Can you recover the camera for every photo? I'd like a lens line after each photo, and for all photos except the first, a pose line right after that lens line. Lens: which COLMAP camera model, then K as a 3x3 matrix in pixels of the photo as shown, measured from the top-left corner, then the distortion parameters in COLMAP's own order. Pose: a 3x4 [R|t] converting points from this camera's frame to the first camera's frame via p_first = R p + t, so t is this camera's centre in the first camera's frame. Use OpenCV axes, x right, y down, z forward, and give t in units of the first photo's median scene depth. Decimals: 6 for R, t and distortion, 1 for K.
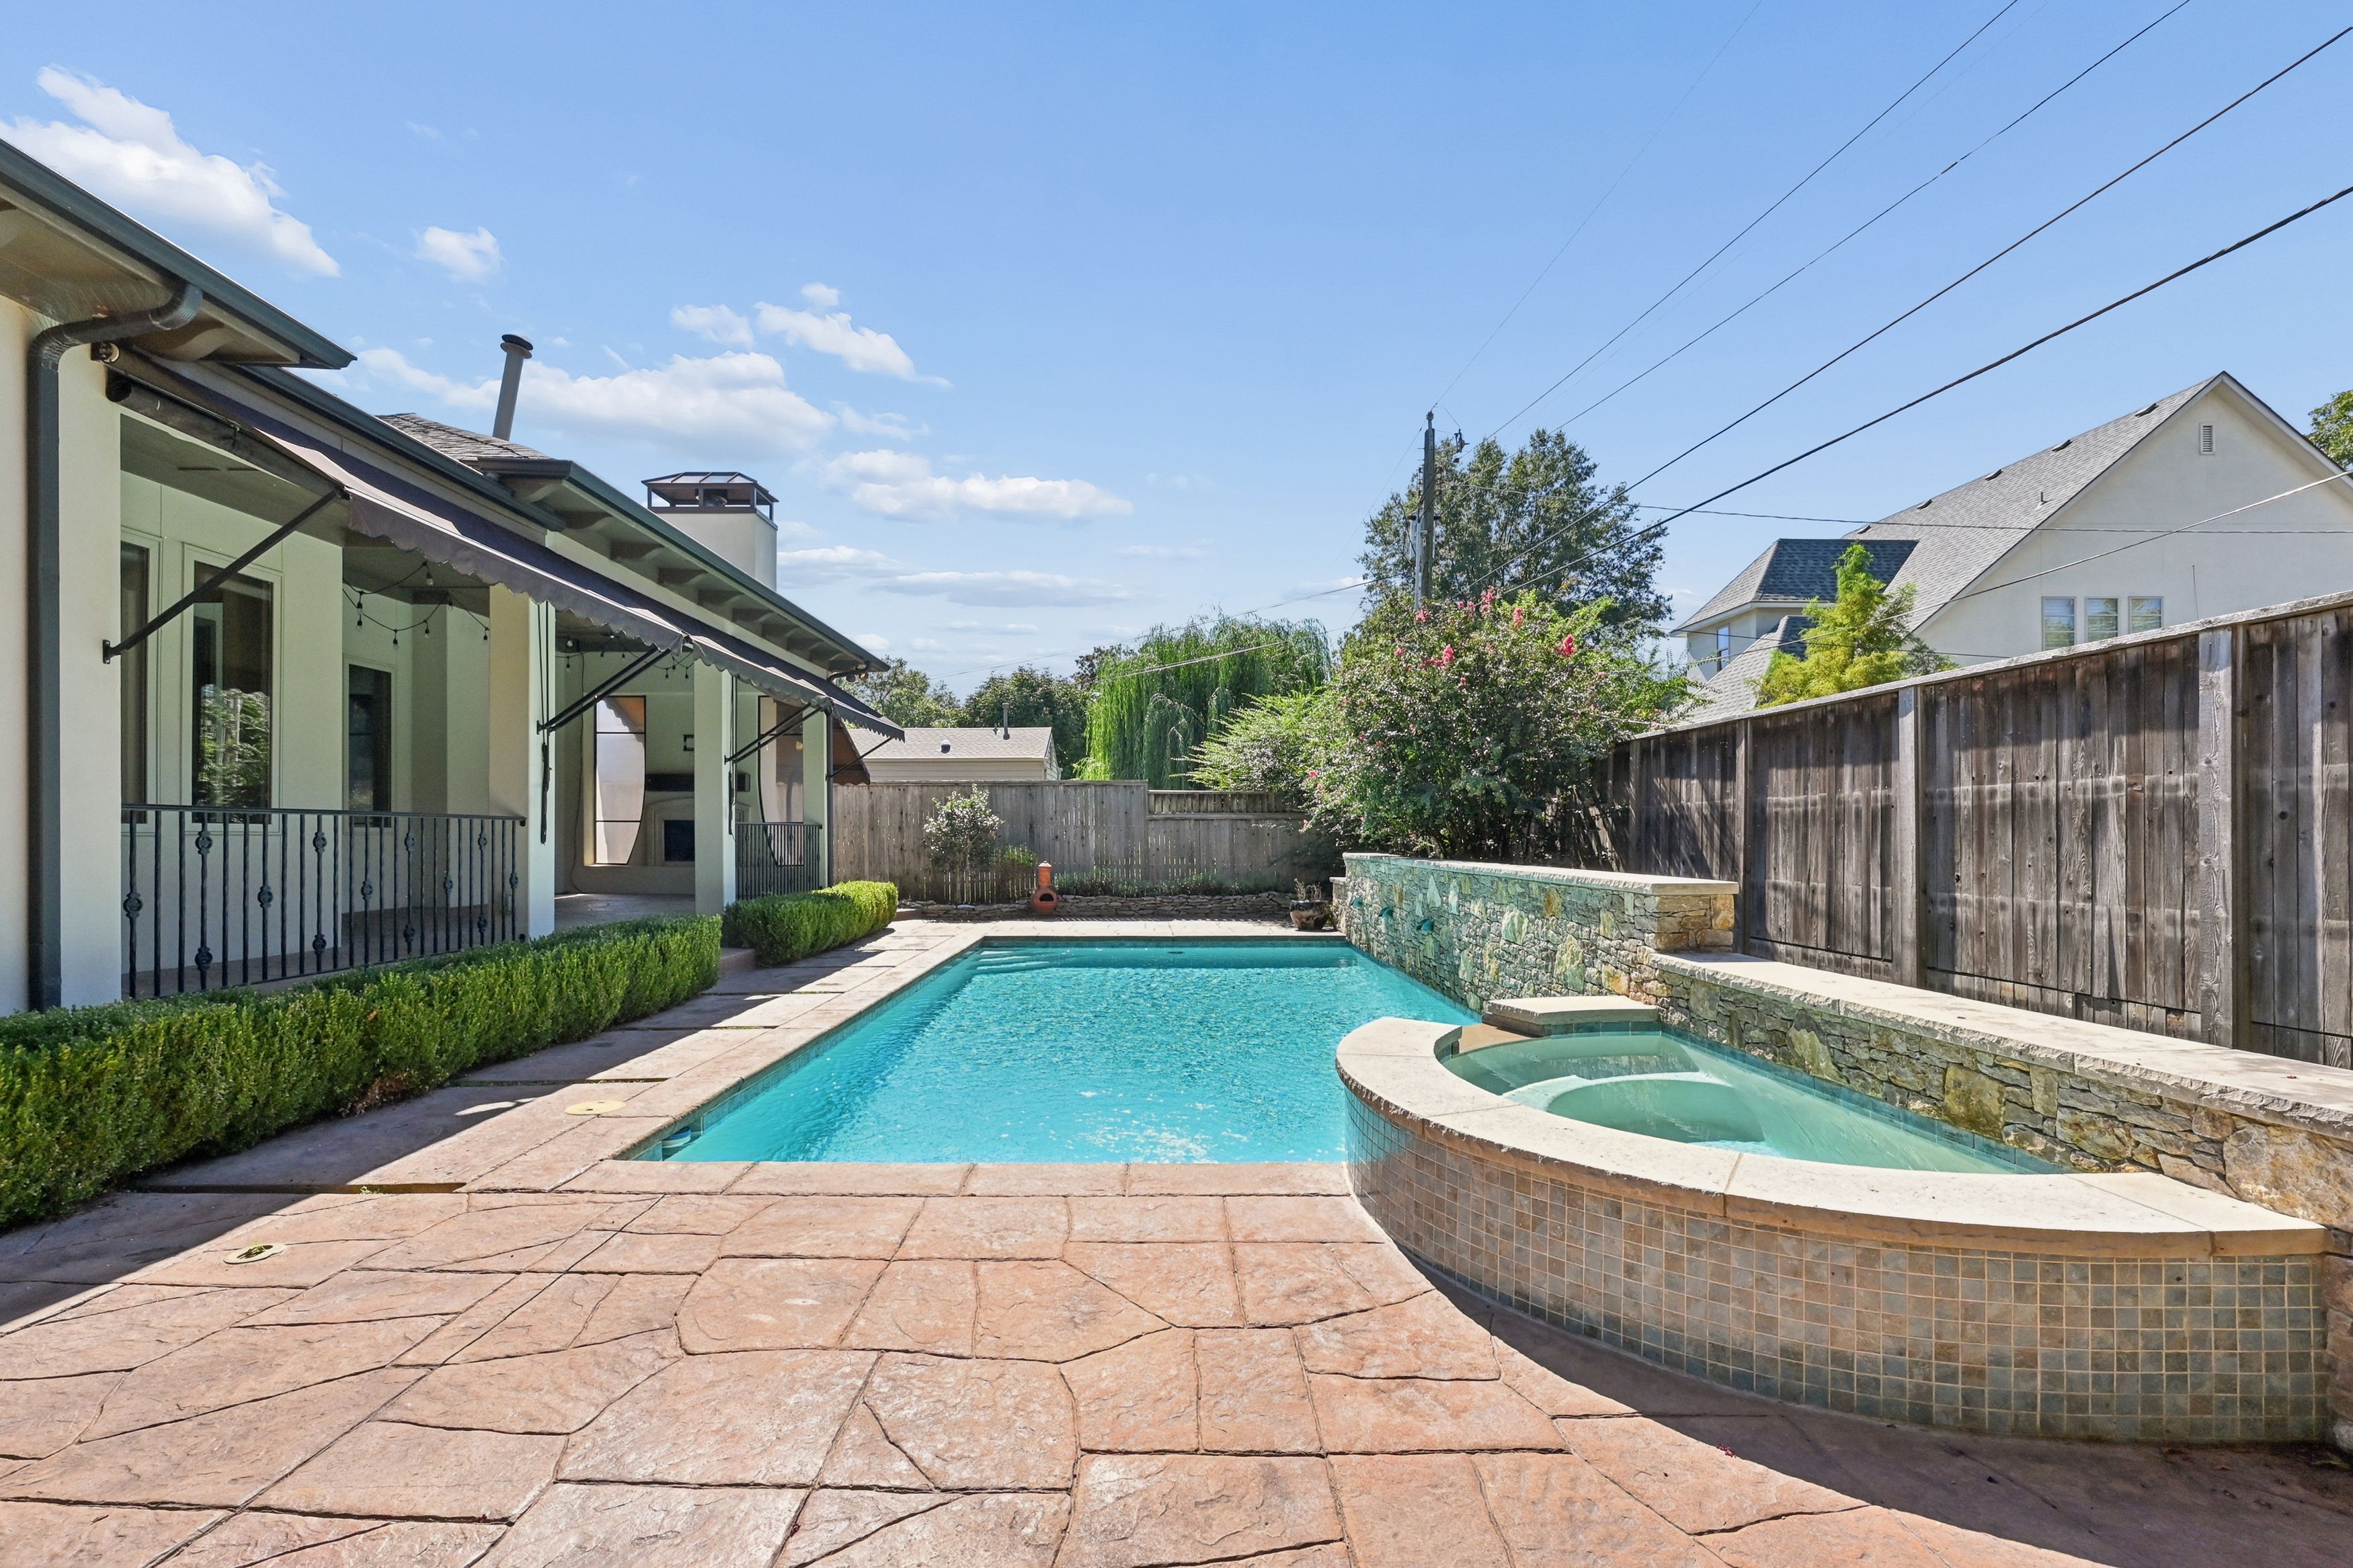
lens RADIAL K [[937.4, 0, 1188.8], [0, 937.4, 820.7], [0, 0, 1]] dist [0.021415, 0.000124]
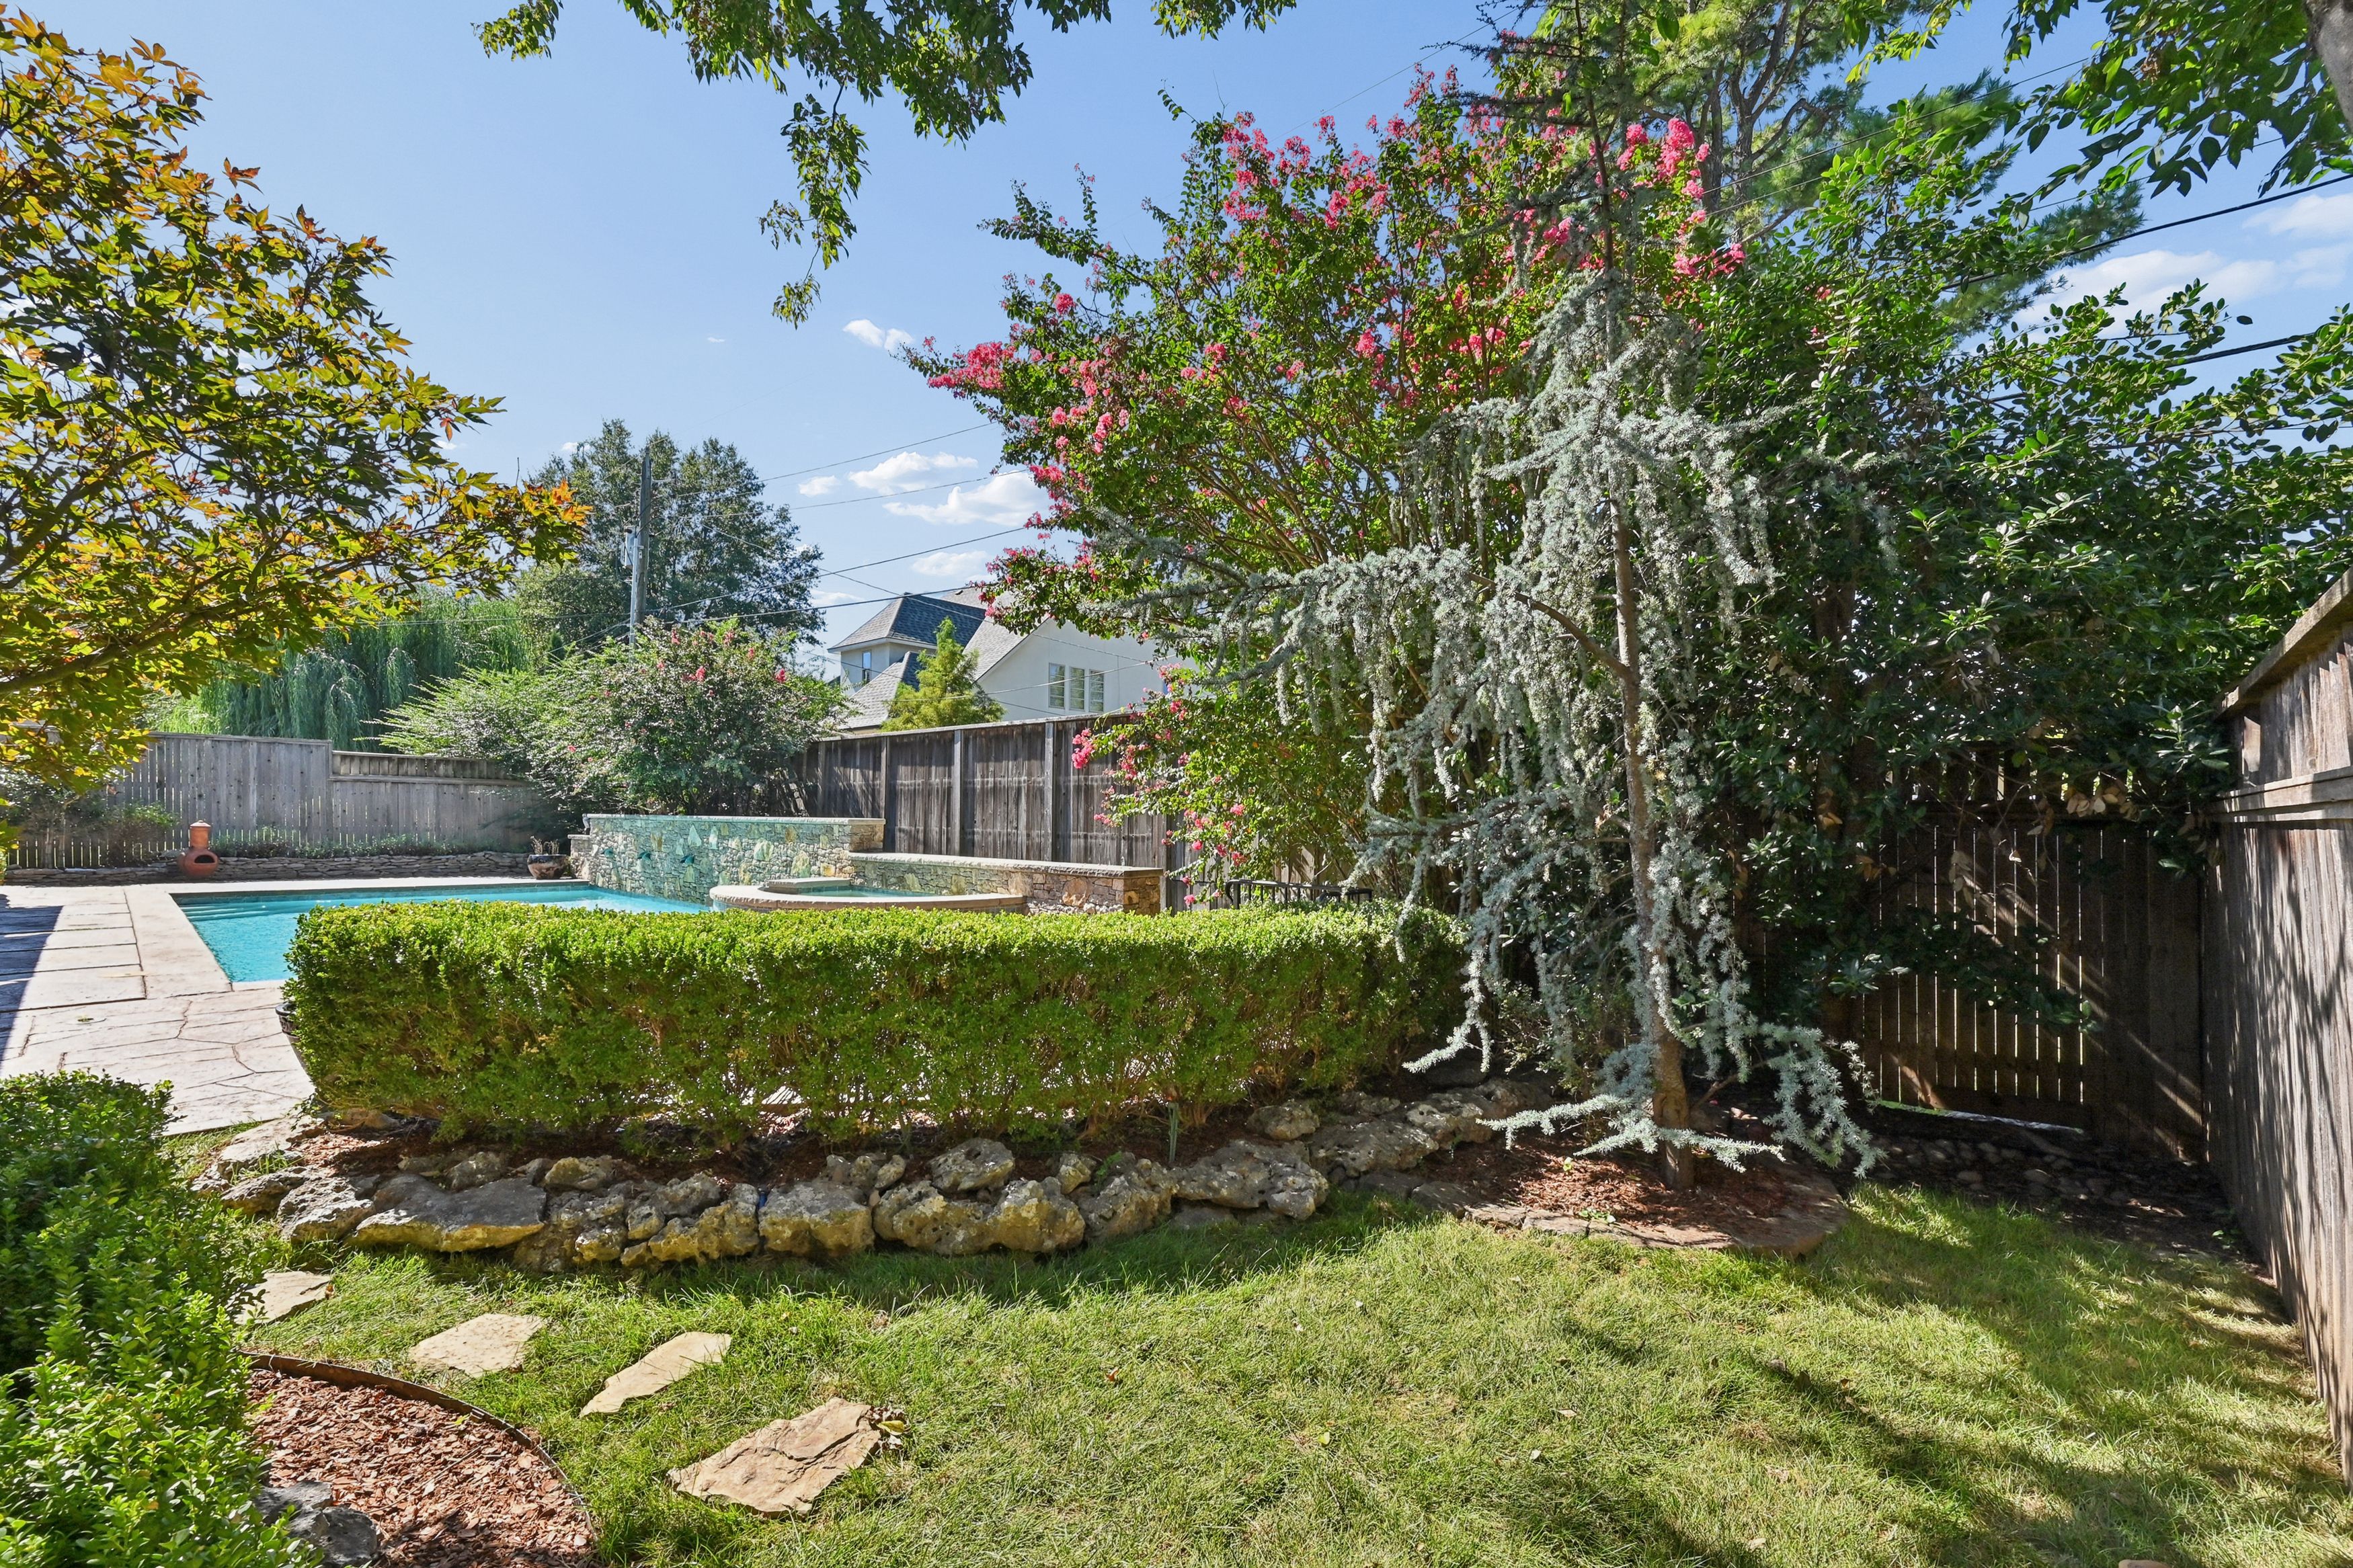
lens RADIAL K [[937.4, 0, 1188.8], [0, 937.4, 820.7], [0, 0, 1]] dist [0.021415, 0.000124]
pose [[0.656092, 0.005257, 0.754663, -0.209763], [-0.020832, 0.999721, 0.011147, 0.011143], [-0.754394, -0.023034, 0.656018, -0.334893]]
